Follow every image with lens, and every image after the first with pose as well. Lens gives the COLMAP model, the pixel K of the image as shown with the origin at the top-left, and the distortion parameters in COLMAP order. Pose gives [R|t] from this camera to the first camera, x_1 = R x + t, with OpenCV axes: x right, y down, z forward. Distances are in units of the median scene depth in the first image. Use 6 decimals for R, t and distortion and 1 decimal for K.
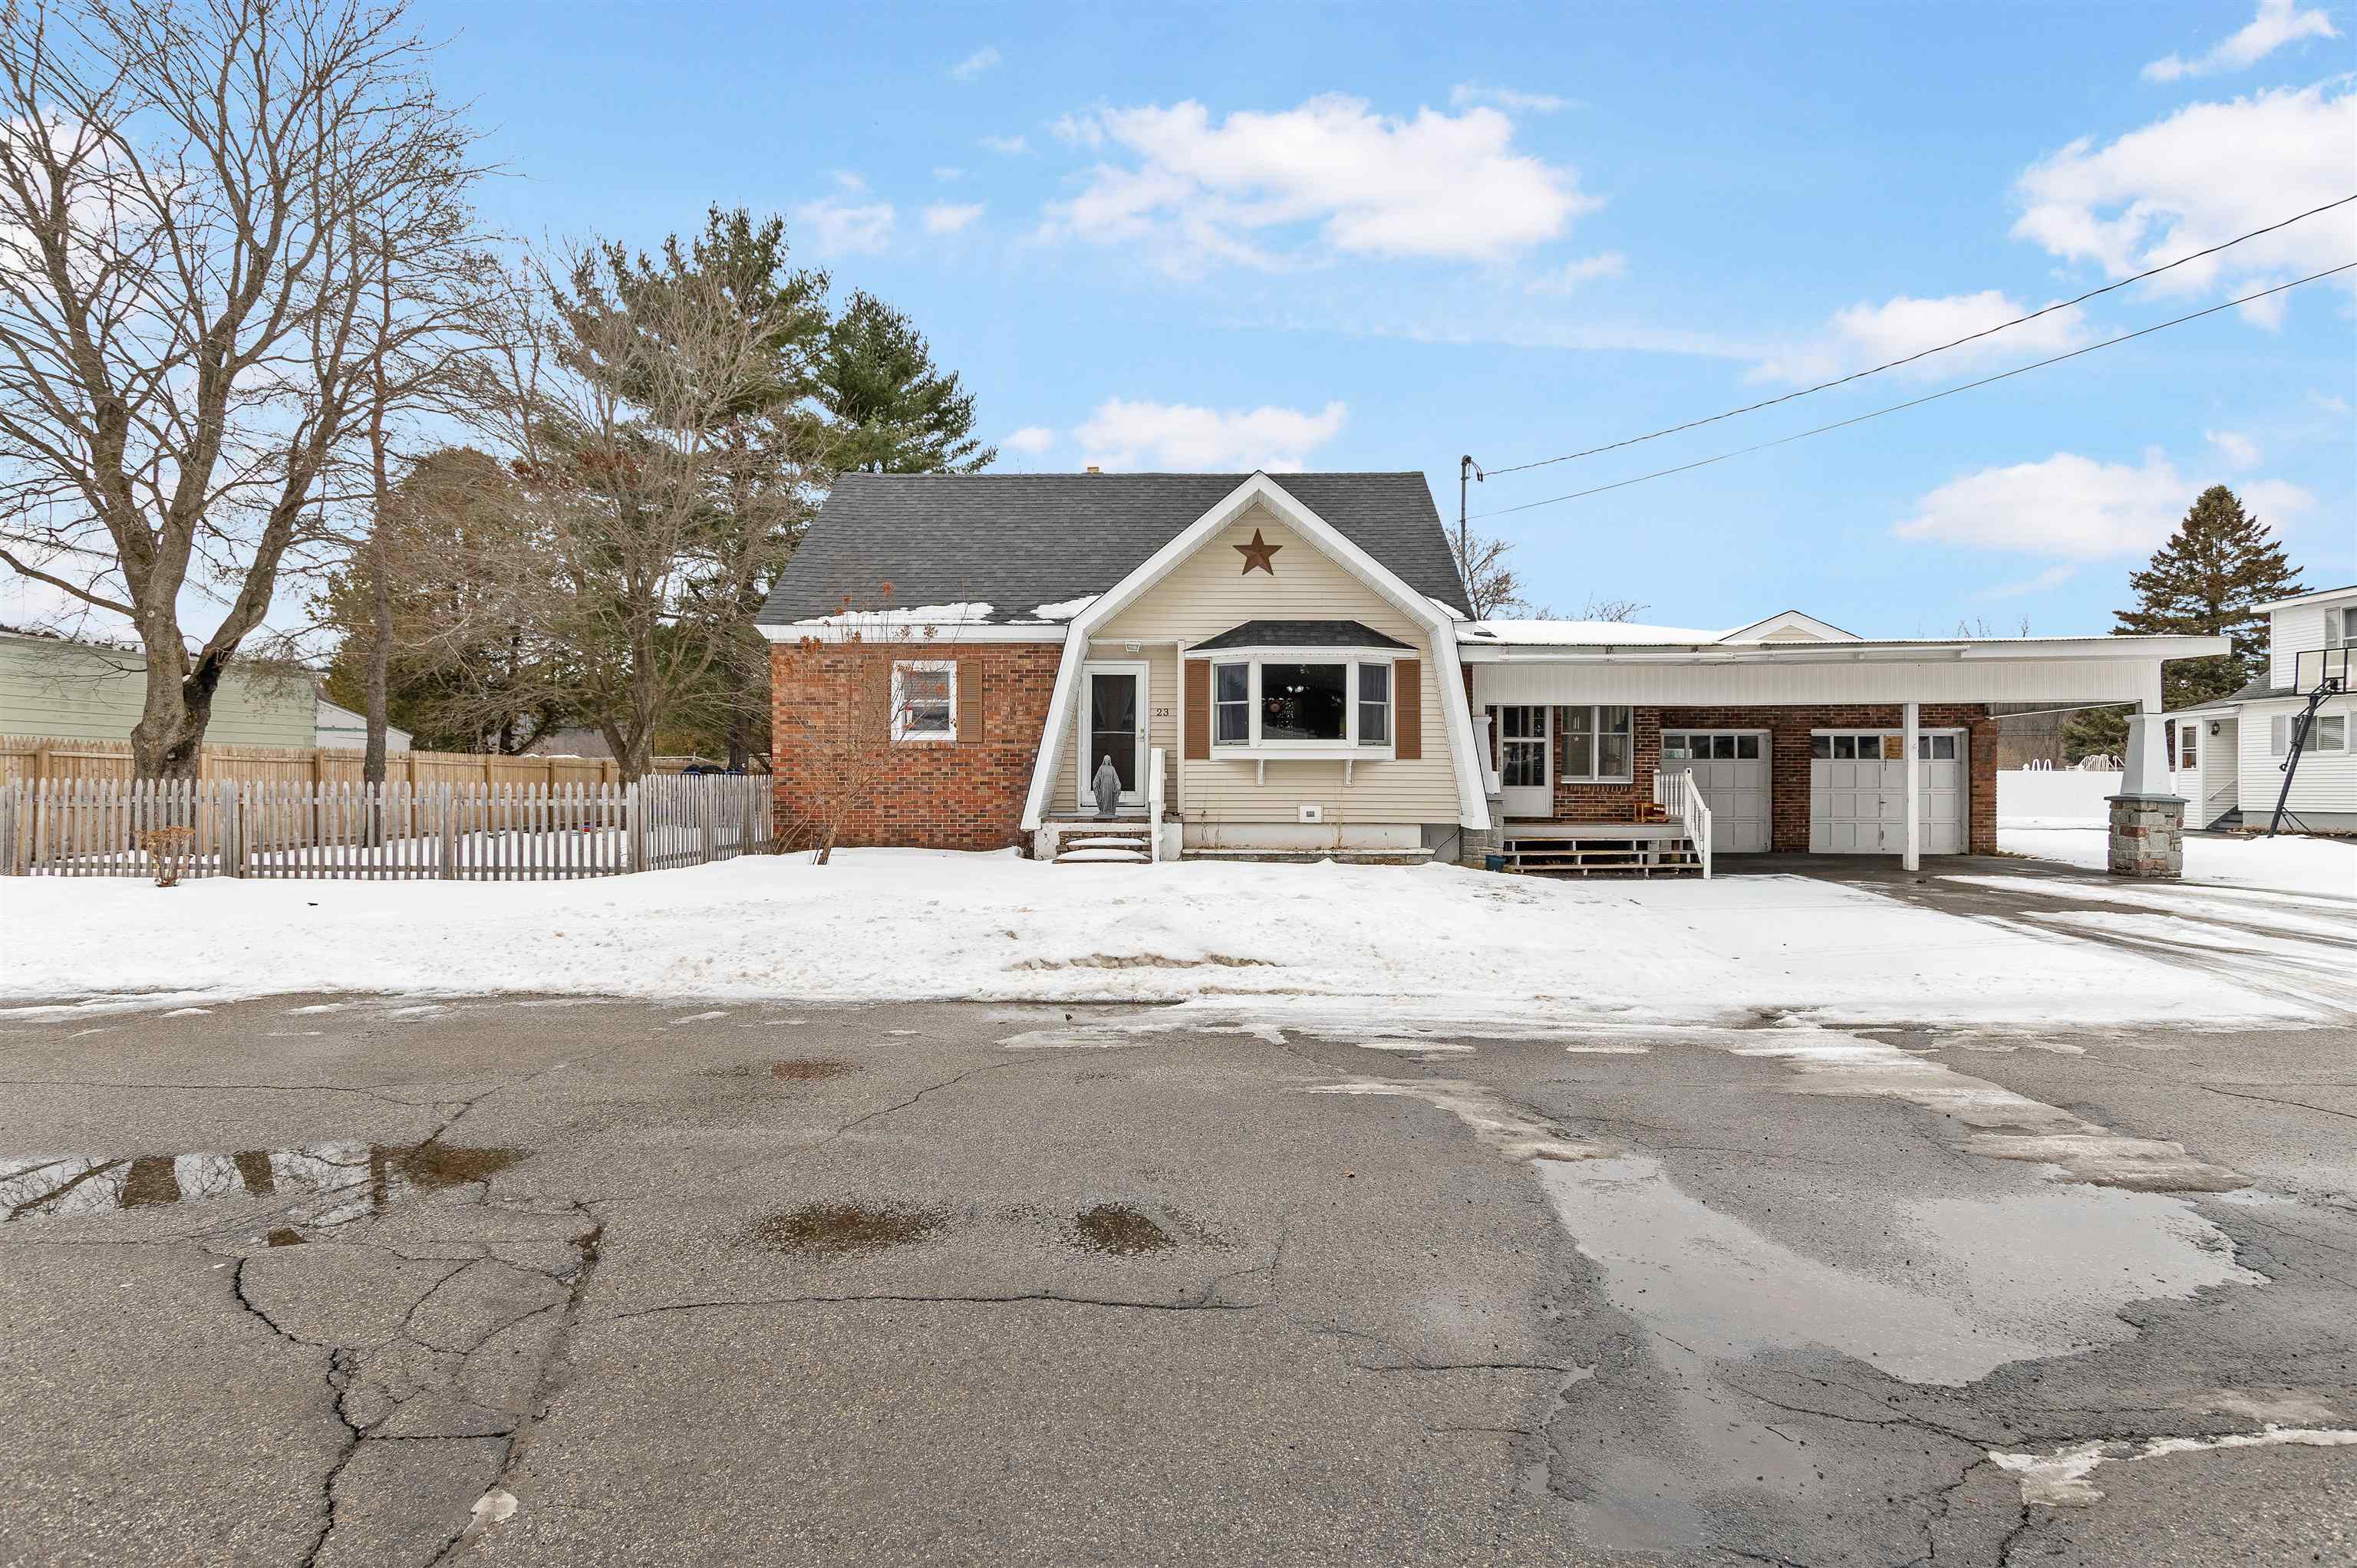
lens RADIAL K [[1239.8, 0, 1178.5], [0, 1239.8, 784.0], [0, 0, 1]] dist [0.038458, 0.000097]
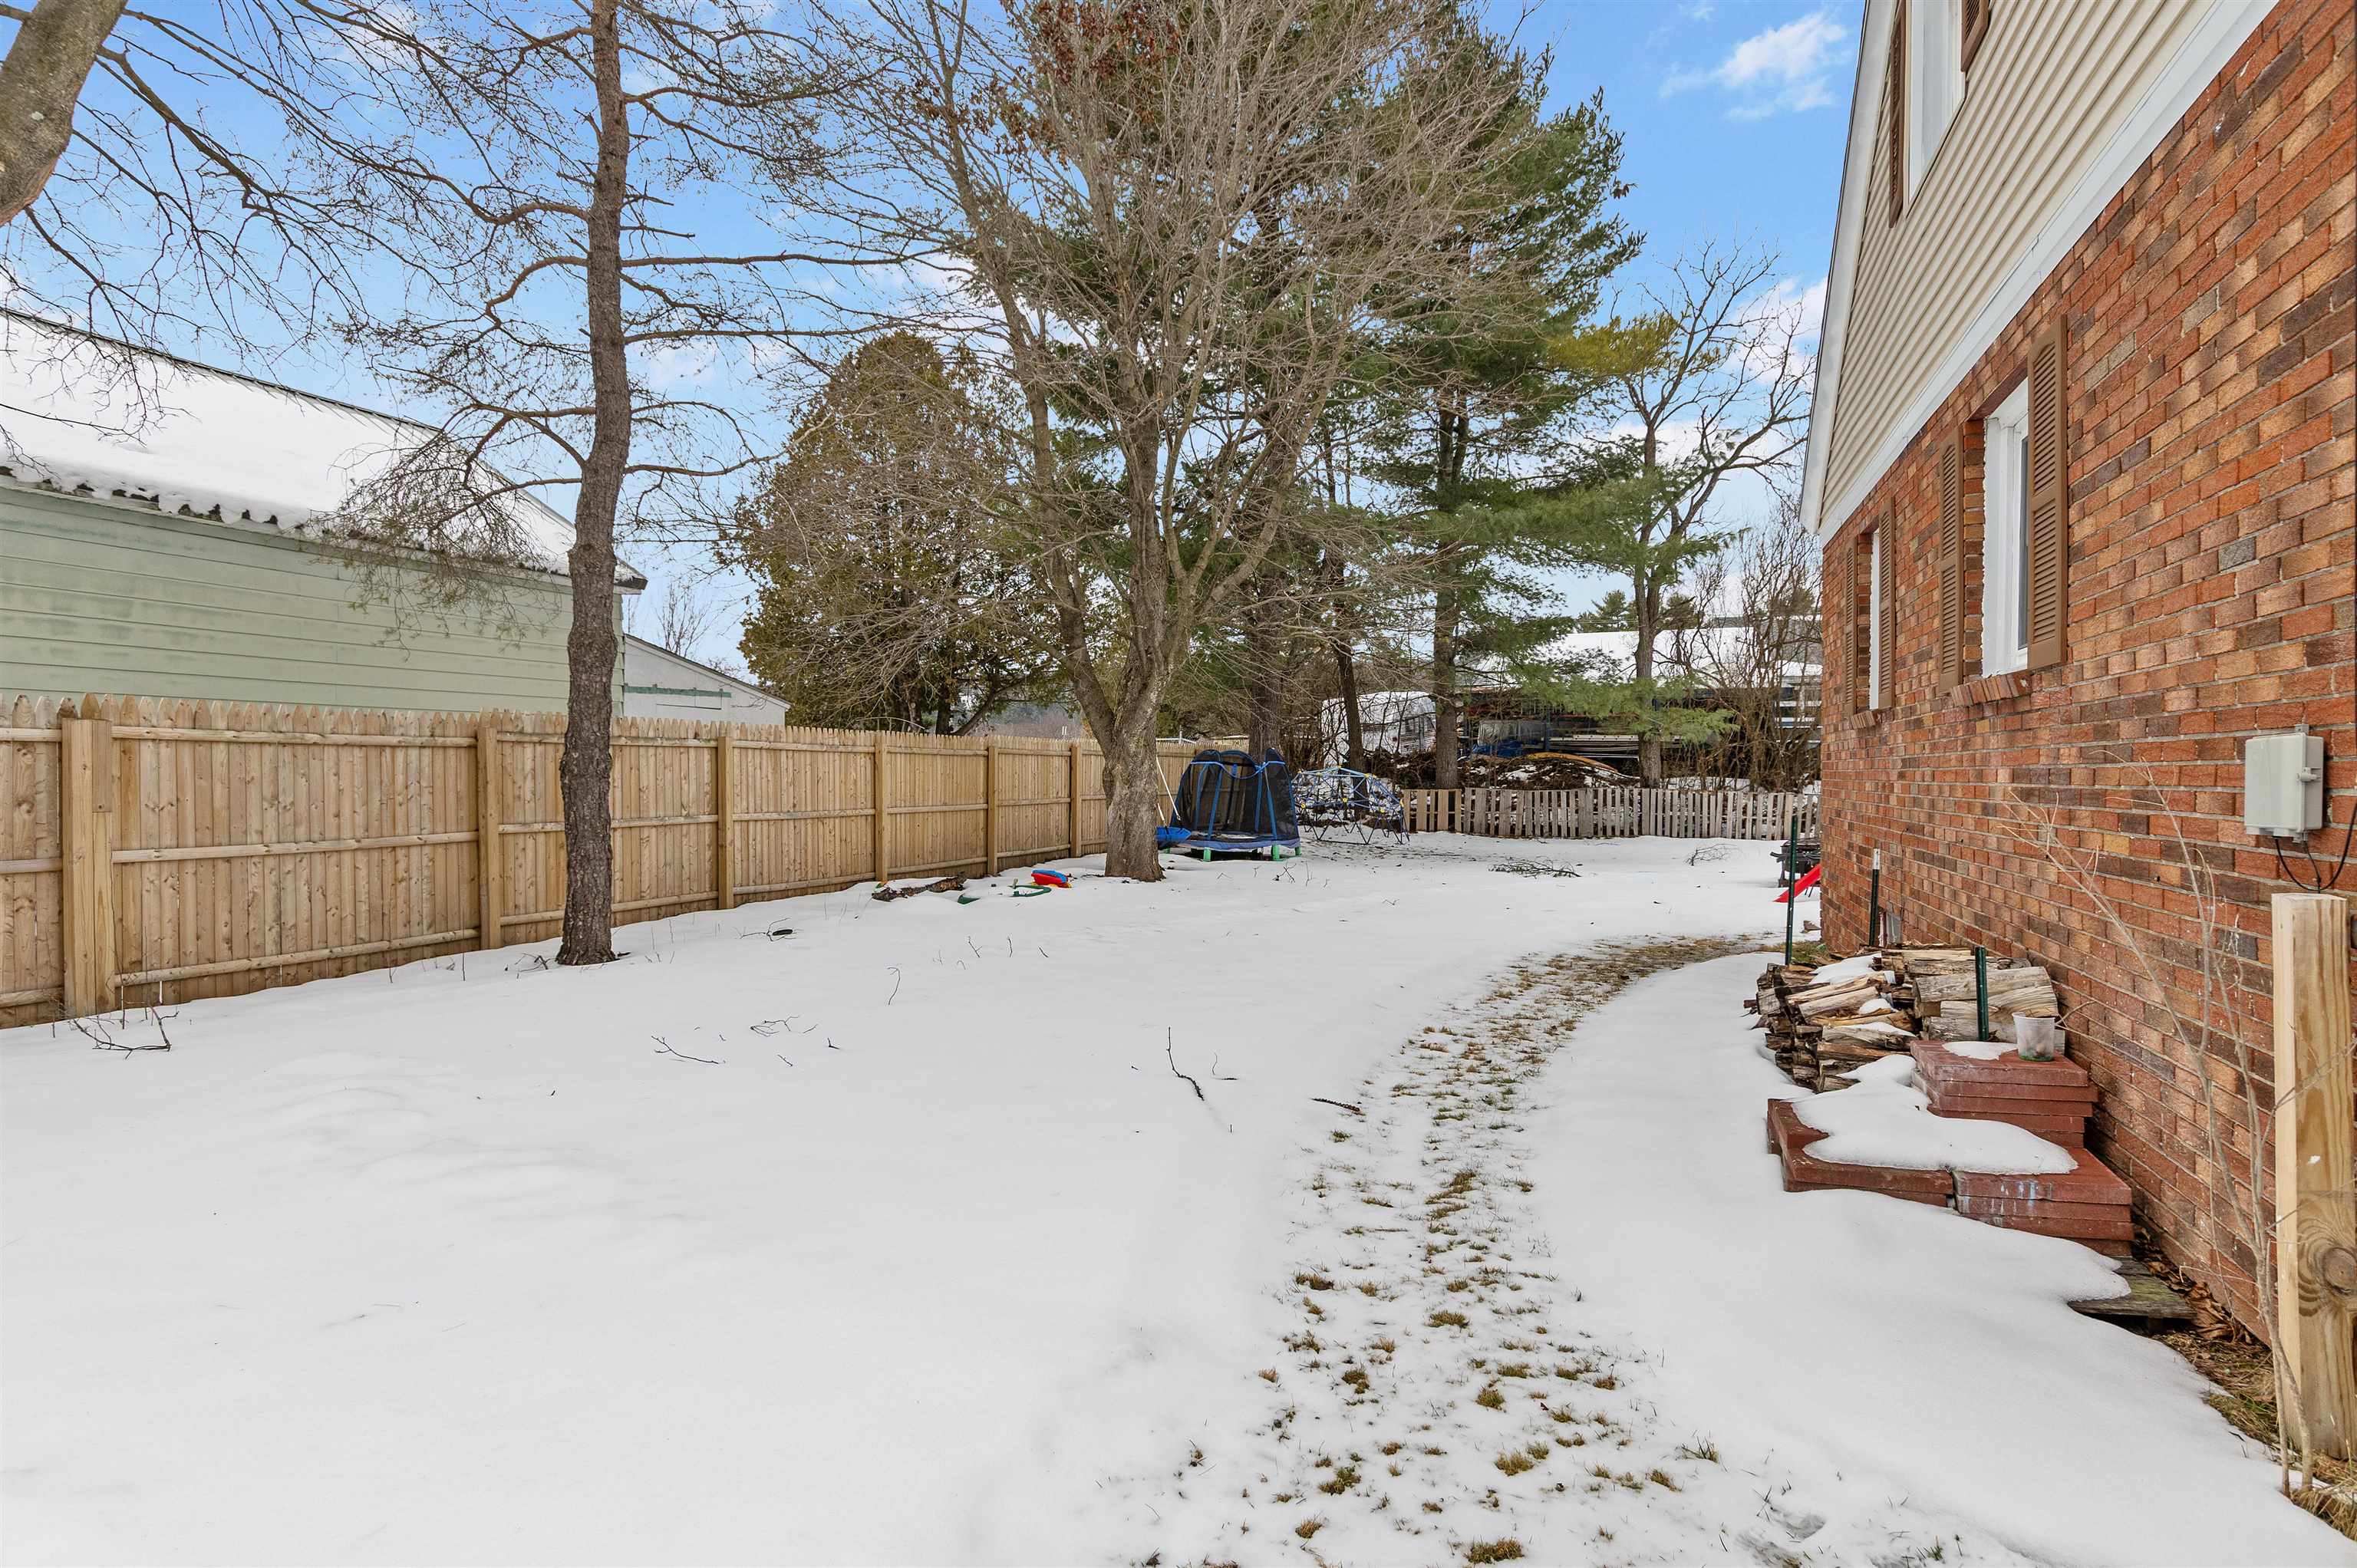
lens RADIAL K [[1204.3, 0, 1178.5], [0, 1204.3, 784.0], [0, 0, 1]] dist [0.000186, -0.000316]
pose [[0.950826, 0.004103, -0.309698, -0.420148], [0.000352, 0.999897, 0.014330, -0.012892], [0.309725, -0.013734, 0.950727, 0.839009]]
